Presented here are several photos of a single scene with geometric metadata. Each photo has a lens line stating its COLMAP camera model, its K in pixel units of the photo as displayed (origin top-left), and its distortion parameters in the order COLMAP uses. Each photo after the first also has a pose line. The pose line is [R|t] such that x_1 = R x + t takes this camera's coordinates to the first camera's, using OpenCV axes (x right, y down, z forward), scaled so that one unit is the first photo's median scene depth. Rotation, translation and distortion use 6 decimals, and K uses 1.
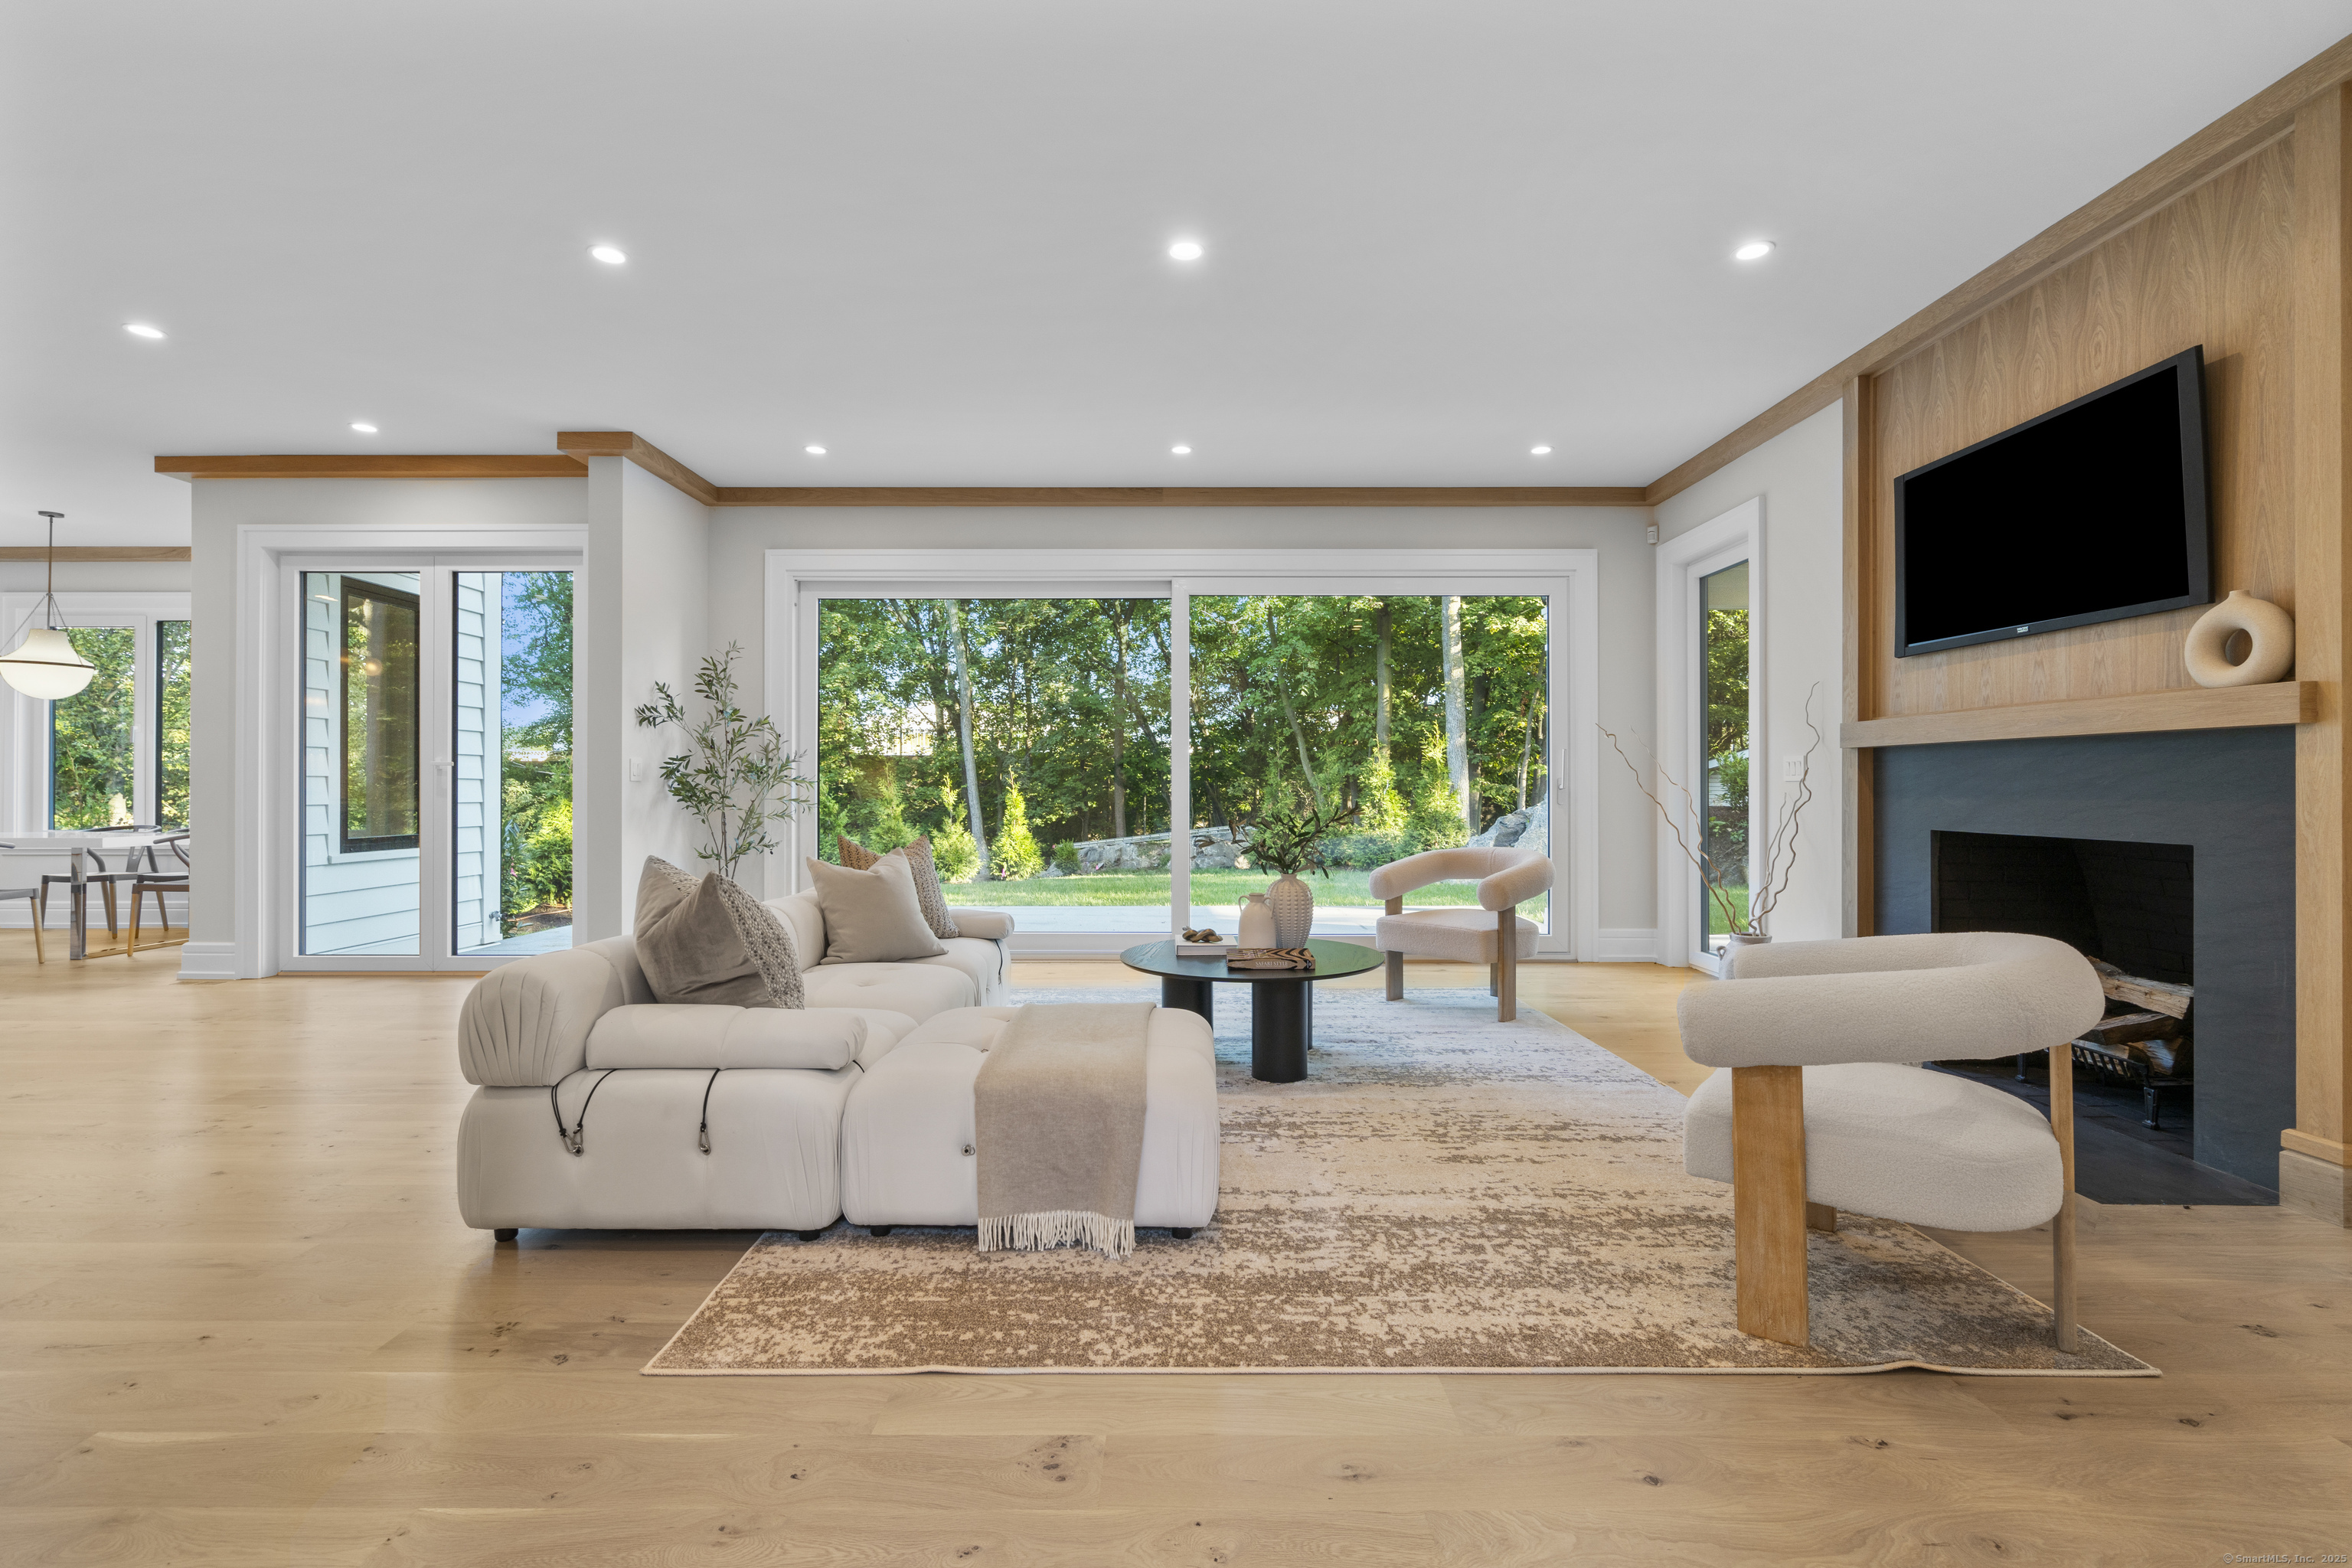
lens RADIAL K [[1053.5, 0, 1177.0], [0, 1053.5, 781.3], [0, 0, 1]] dist [-0.009554, 0.005835]
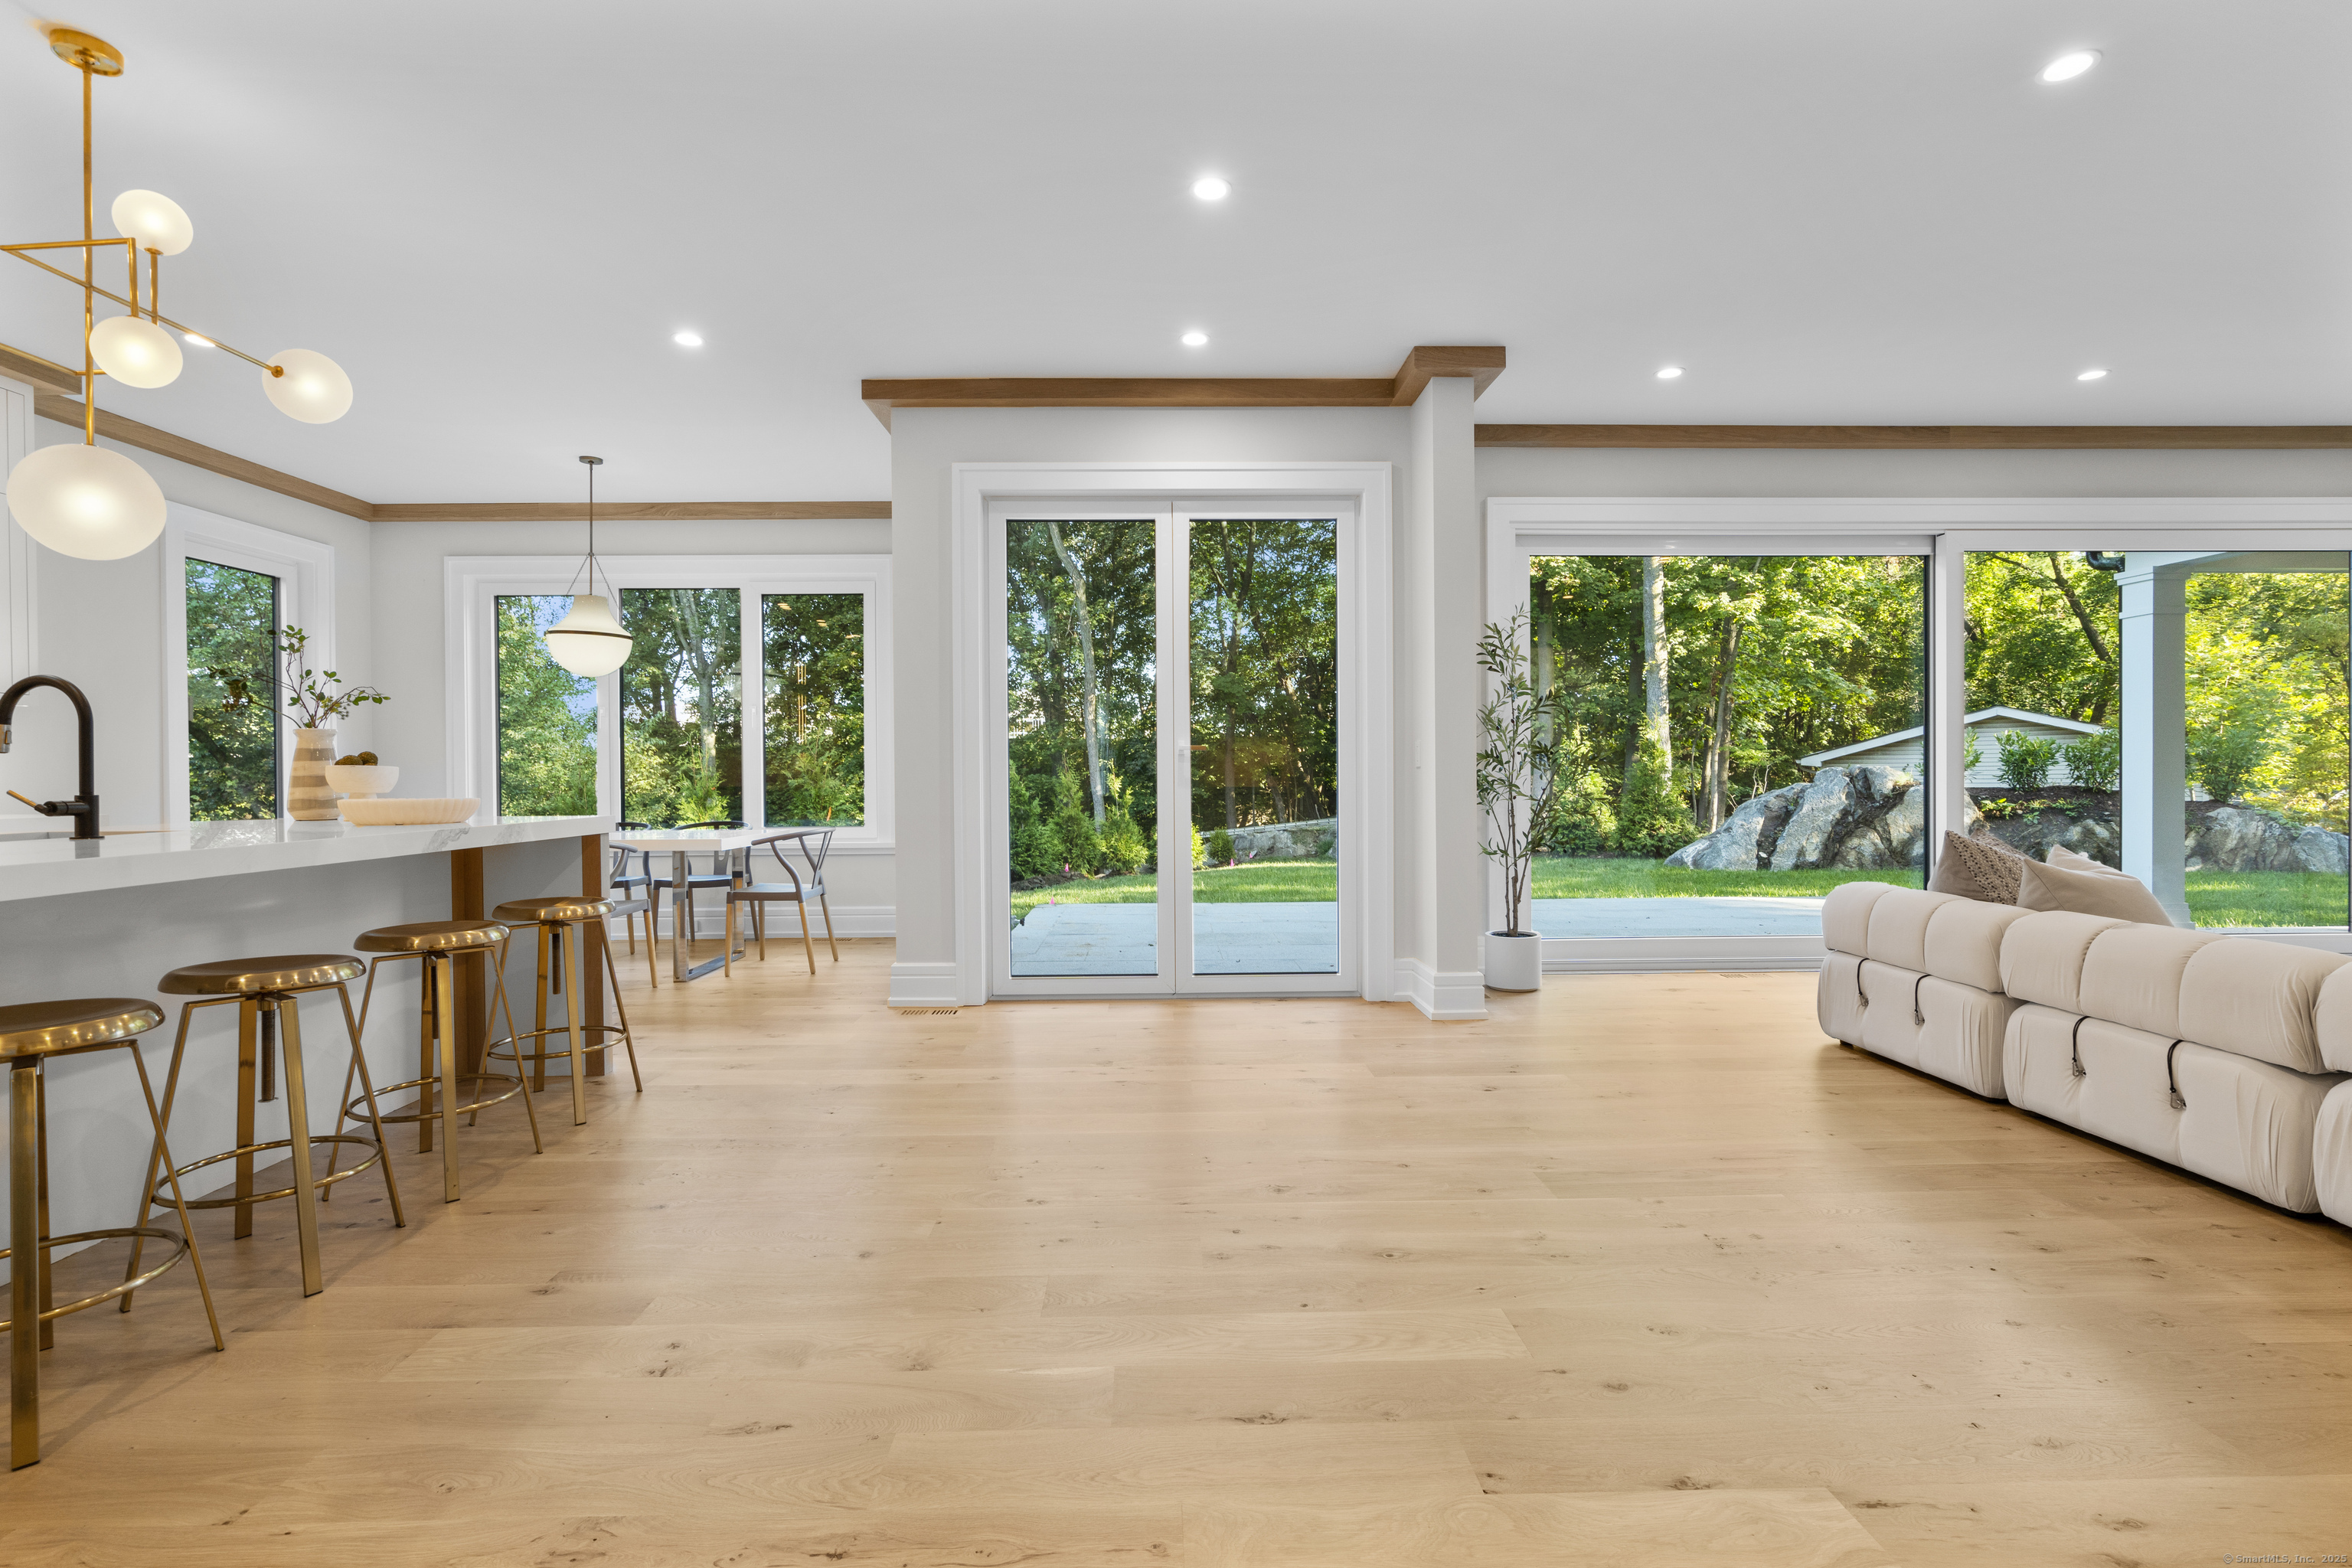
lens RADIAL K [[1053.5, 0, 1177.0], [0, 1053.5, 781.3], [0, 0, 1]] dist [-0.009554, 0.005835]
pose [[0.999738, -0.006545, 0.021912, -0.789026], [0.006254, 0.999892, 0.013313, -0.000999], [-0.021997, -0.013173, 0.999671, 0.165587]]
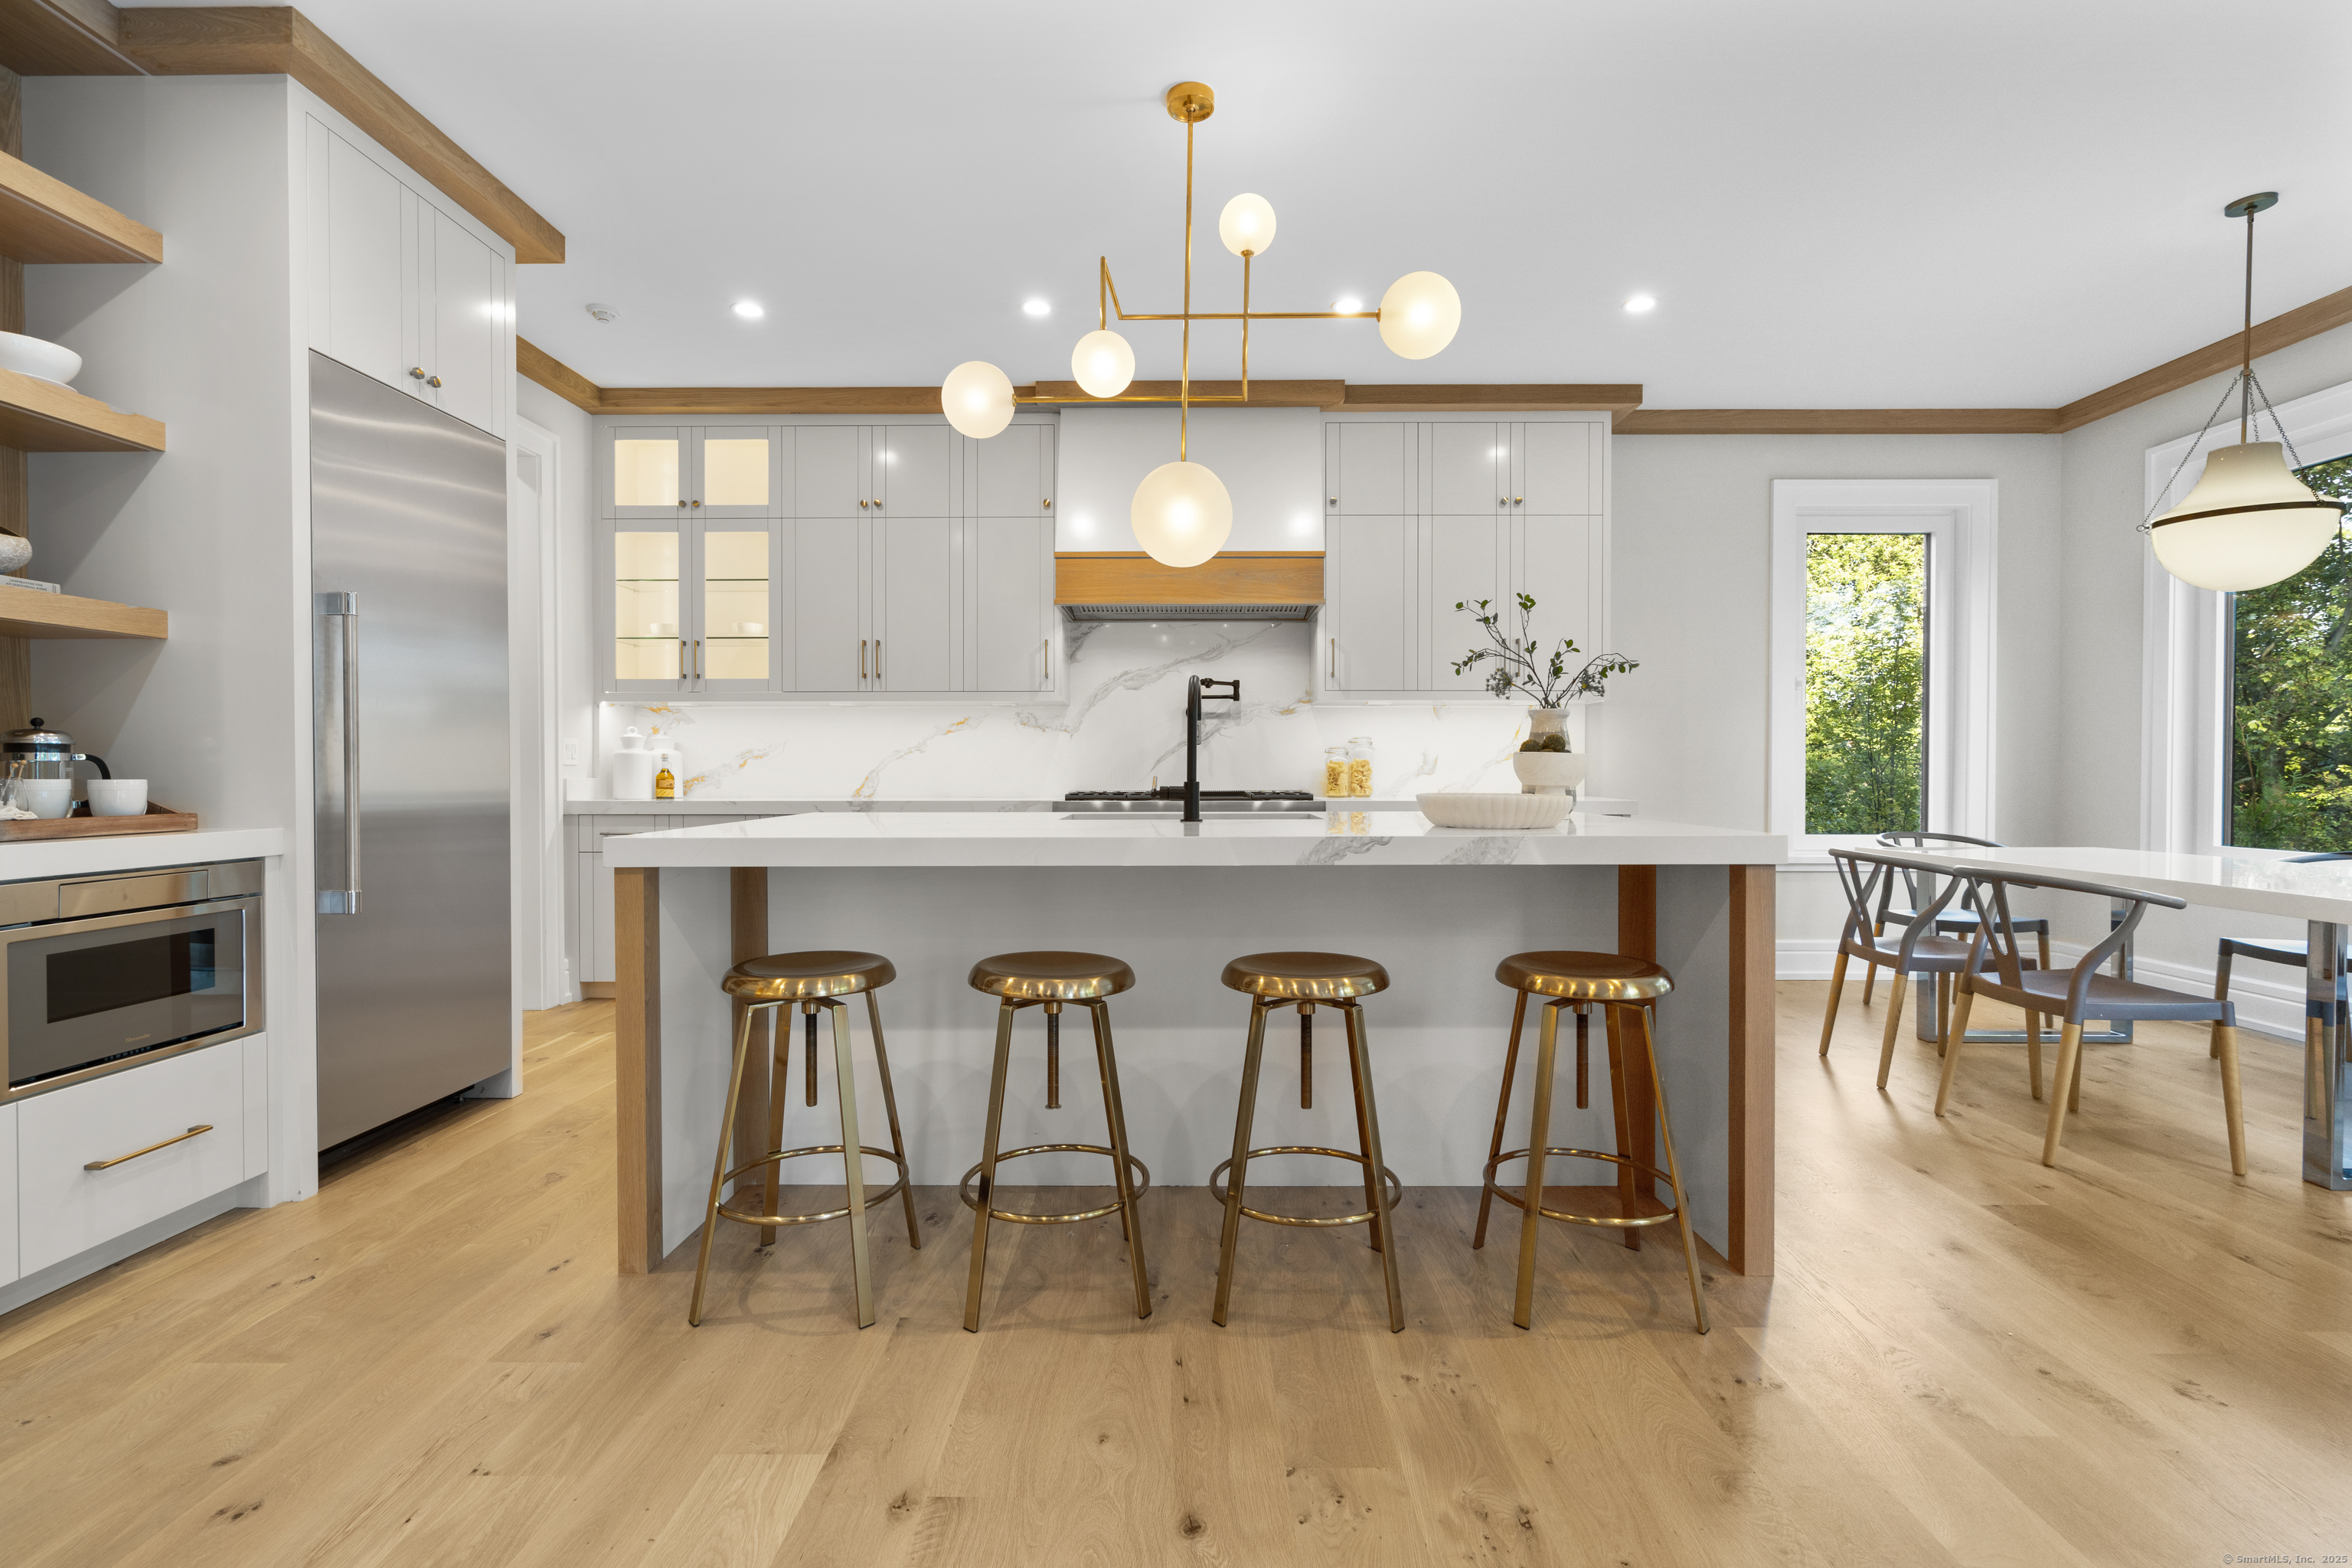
lens RADIAL K [[1053.5, 0, 1177.0], [0, 1053.5, 781.3], [0, 0, 1]] dist [-0.009554, 0.005835]
pose [[-0.012056, 0.012227, -0.999853, -0.745594], [0.006985, 0.999902, 0.012144, 0.001862], [0.999903, -0.006837, -0.012140, 0.654861]]
